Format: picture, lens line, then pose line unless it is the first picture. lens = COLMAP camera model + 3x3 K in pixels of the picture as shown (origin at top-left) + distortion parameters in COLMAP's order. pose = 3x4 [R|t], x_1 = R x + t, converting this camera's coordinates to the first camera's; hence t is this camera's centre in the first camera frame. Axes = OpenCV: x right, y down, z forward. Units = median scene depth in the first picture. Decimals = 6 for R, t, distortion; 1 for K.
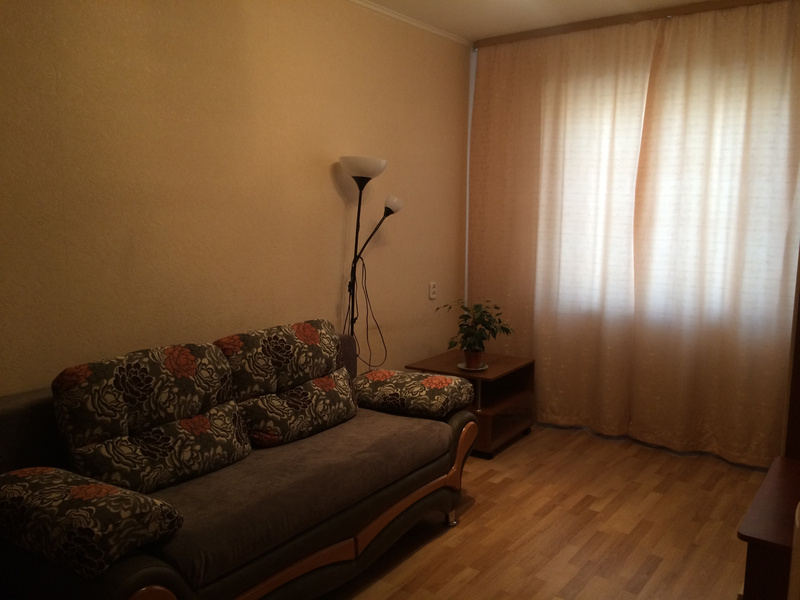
lens RADIAL K [[678.5, 0, 400.0], [0, 678.5, 300.0], [0, 0, 1]] dist [0.105065, -0.171741]
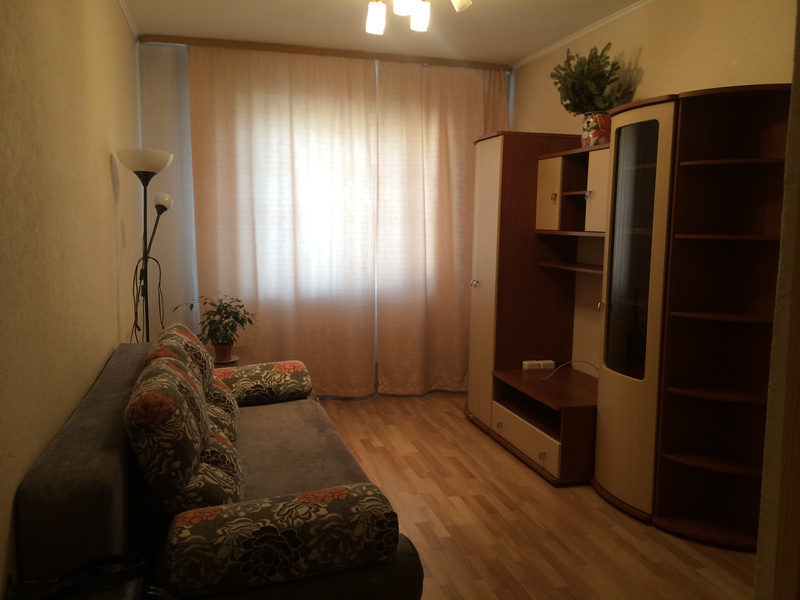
lens RADIAL K [[678.5, 0, 400.0], [0, 678.5, 300.0], [0, 0, 1]] dist [0.105065, -0.171741]
pose [[0.637276, -0.103868, 0.763604, -0.597439], [0.099978, 0.993644, 0.051721, -0.021593], [-0.764123, 0.043383, 0.643610, 0.148208]]
